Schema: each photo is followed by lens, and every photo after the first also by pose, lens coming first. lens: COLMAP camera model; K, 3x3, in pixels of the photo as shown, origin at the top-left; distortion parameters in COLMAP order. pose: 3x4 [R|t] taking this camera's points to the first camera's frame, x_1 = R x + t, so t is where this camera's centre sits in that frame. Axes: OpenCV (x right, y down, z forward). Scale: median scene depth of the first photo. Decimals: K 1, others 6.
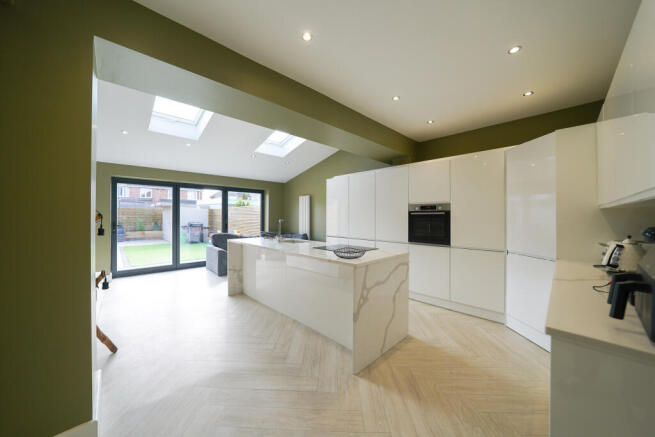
lens RADIAL K [[230.9, 0, 320.4], [0, 230.9, 217.4], [0, 0, 1]] dist [-0.018486, 0.001383]
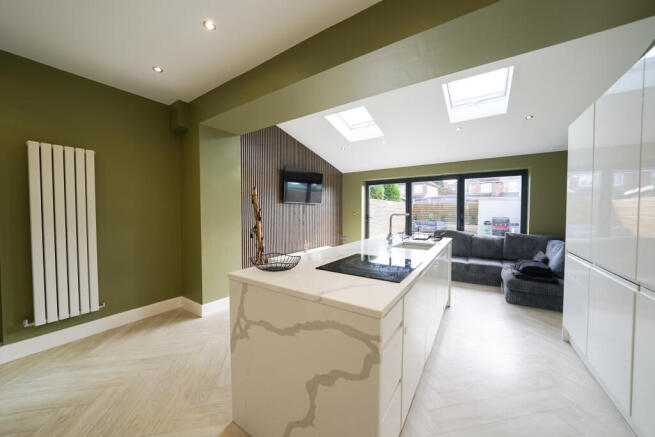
lens RADIAL K [[230.9, 0, 323.3], [0, 230.9, 215.8], [0, 0, 1]] dist [-0.018486, 0.001383]
pose [[0.227195, 0.020608, -0.973631, 0.587659], [-0.001981, 0.999784, 0.020699, 0.000608], [0.973847, -0.002773, 0.227186, 0.708209]]
